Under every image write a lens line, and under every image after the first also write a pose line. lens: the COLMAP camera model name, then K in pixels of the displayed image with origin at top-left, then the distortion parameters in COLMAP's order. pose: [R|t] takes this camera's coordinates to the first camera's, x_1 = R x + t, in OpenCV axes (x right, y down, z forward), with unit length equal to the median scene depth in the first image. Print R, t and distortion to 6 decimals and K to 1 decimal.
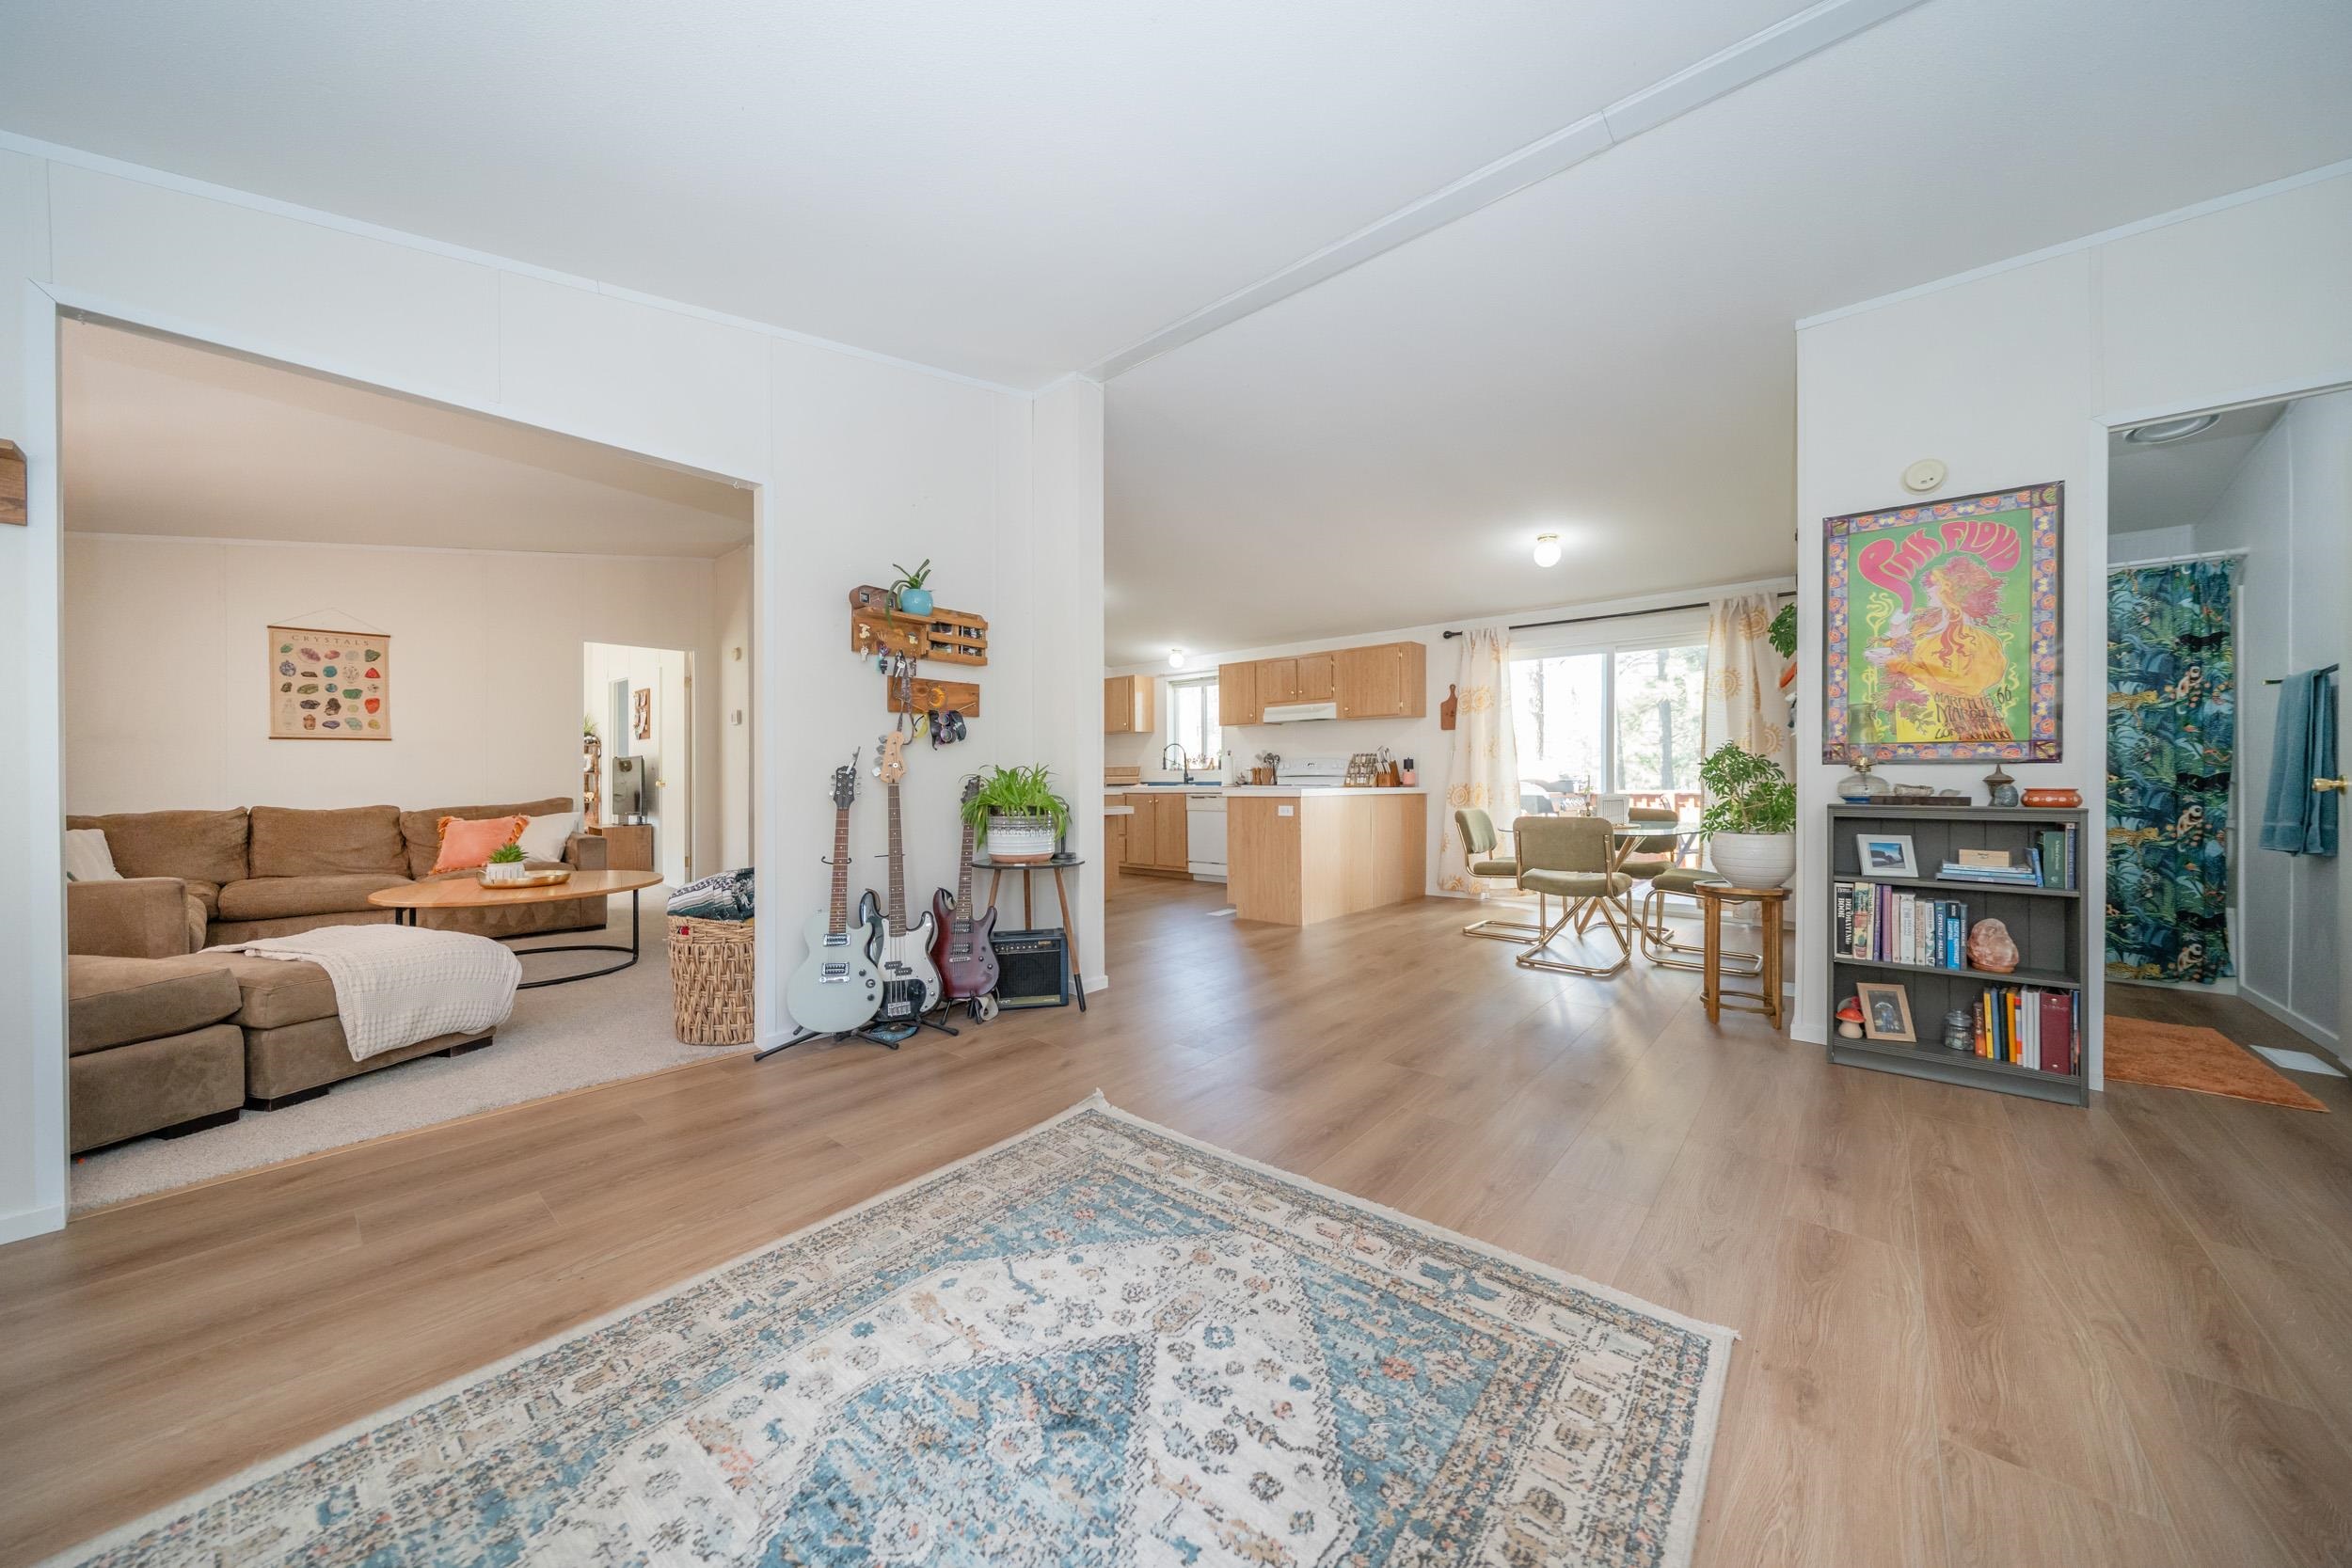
lens RADIAL K [[825.6, 0, 1176.4], [0, 825.6, 777.4], [0, 0, 1]] dist [-0.008160, 0.000240]
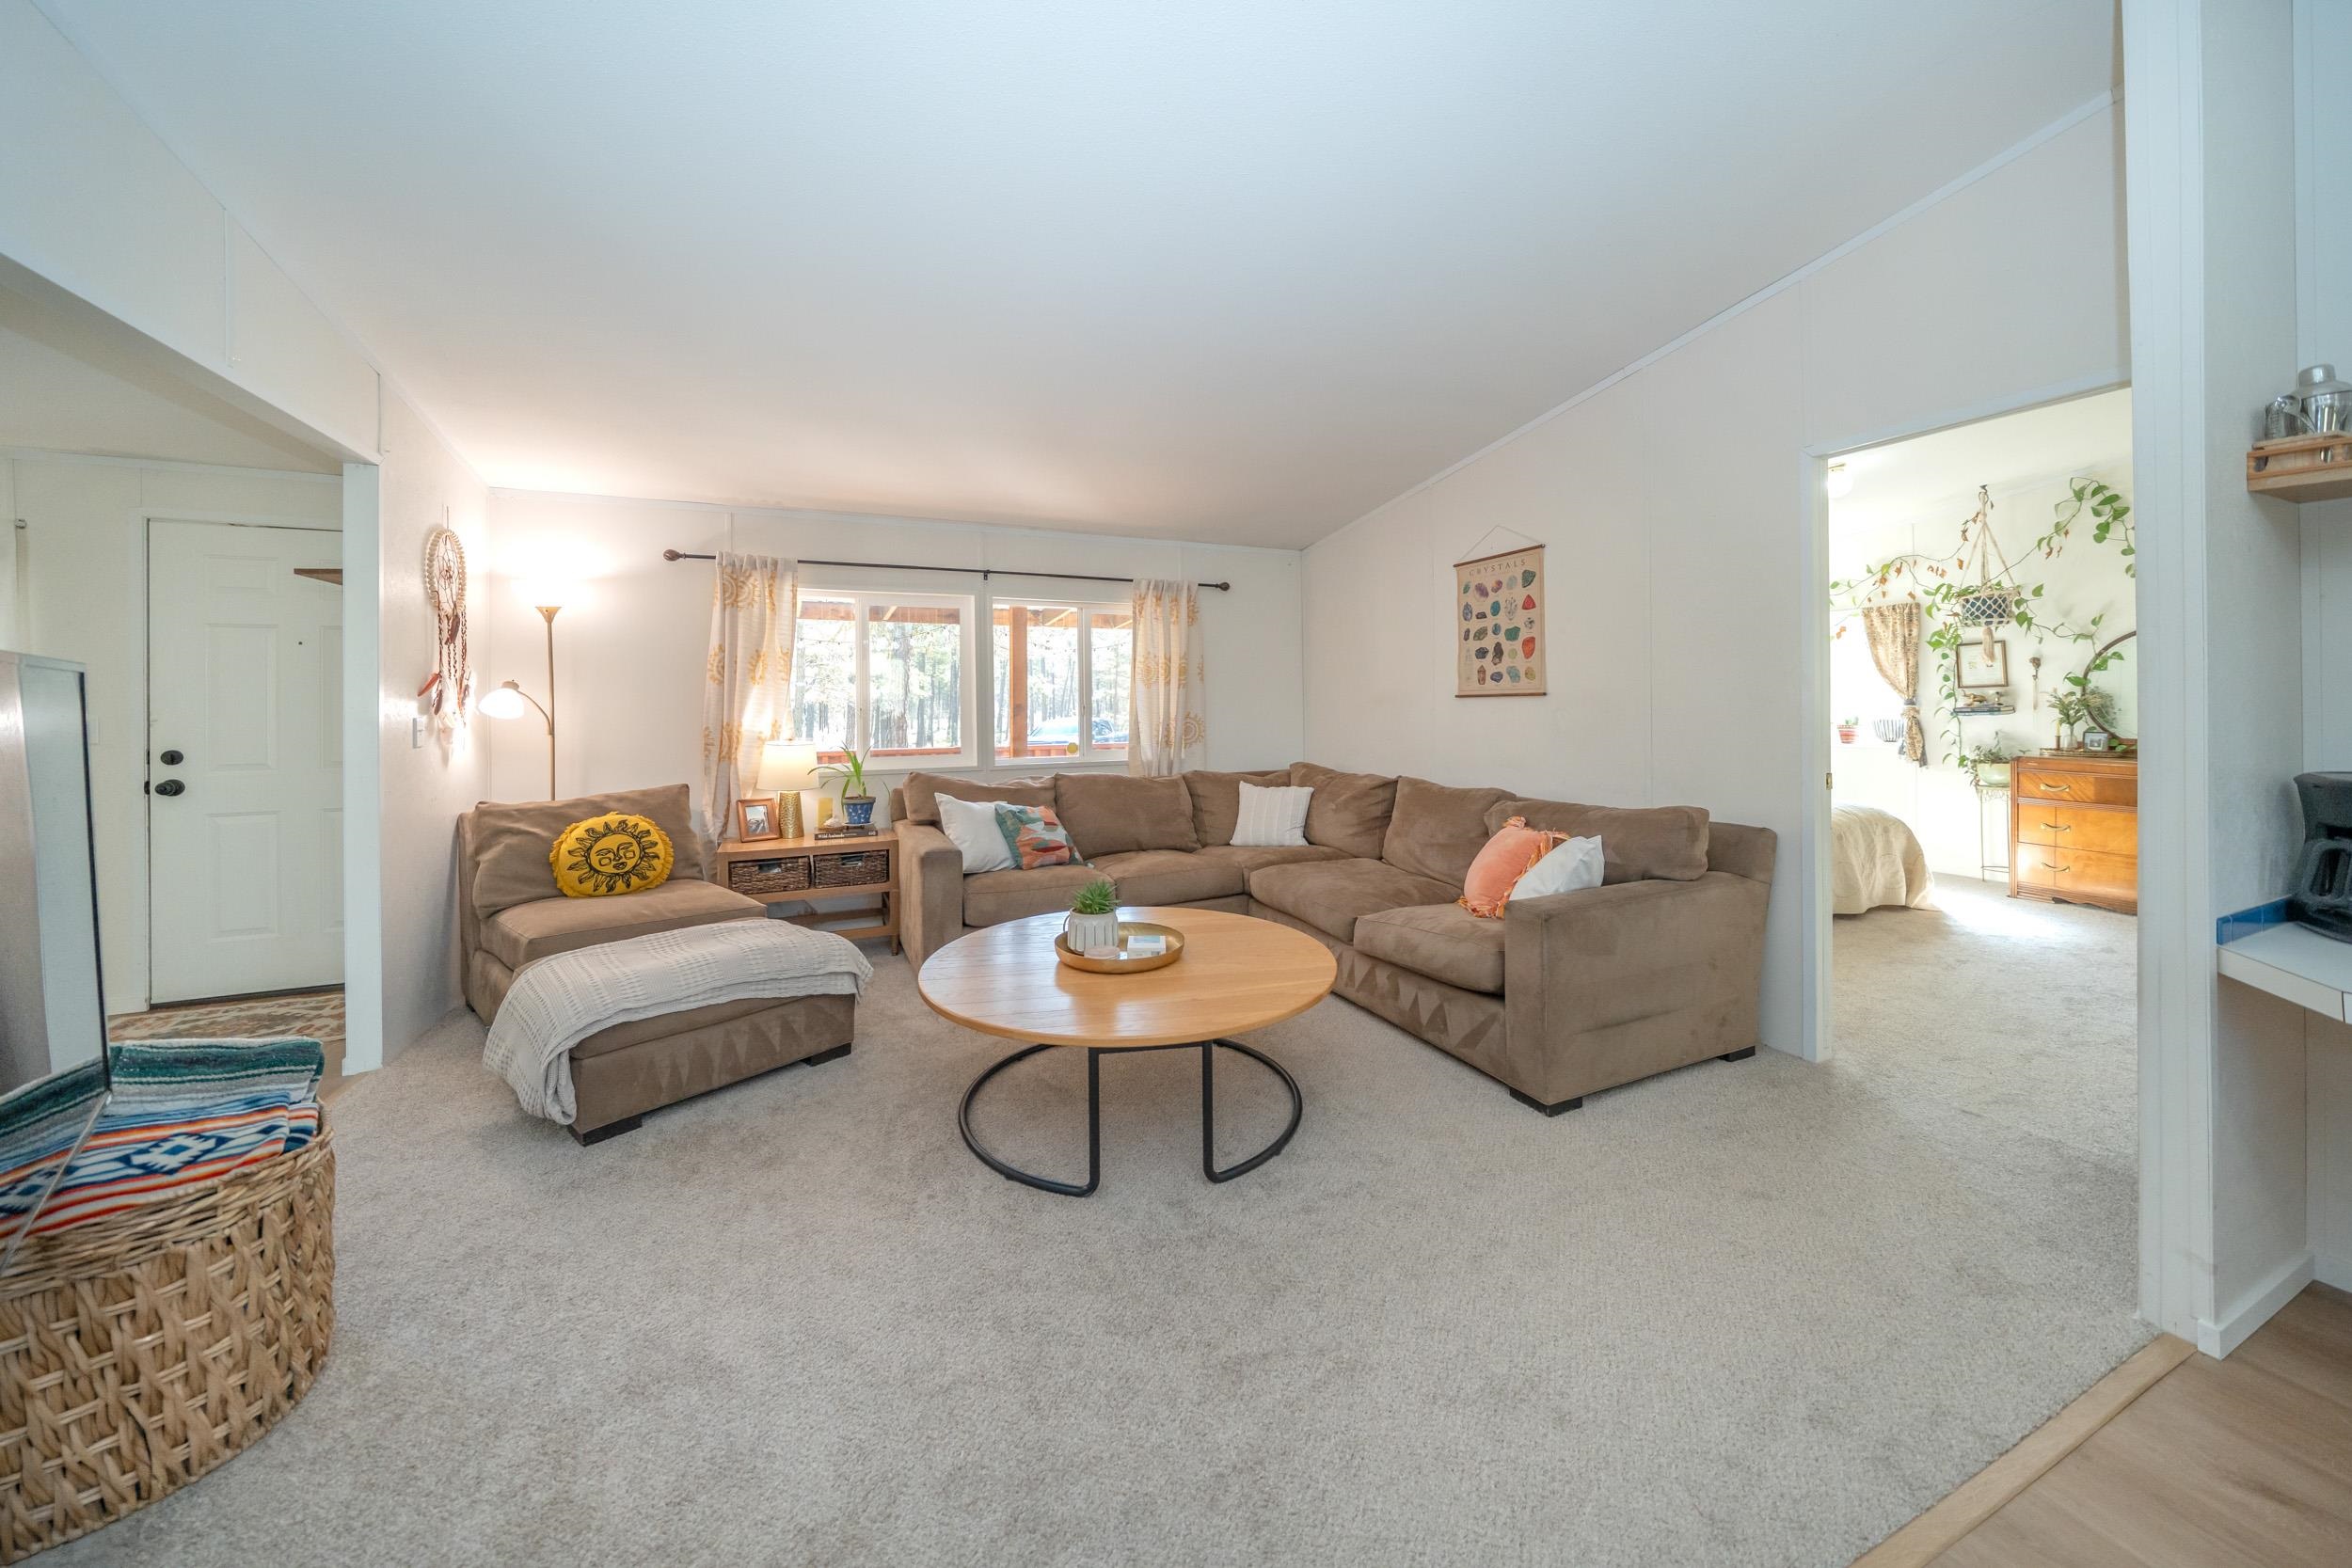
lens RADIAL K [[800.8, 0, 1186.7], [0, 800.8, 700.1], [0, 0, 1]] dist [-0.001775, -0.000062]
pose [[-0.403973, 0.005195, -0.914756, -0.456333], [0.006414, 0.999975, 0.002847, -0.095206], [0.914748, -0.004717, -0.403997, 2.119817]]
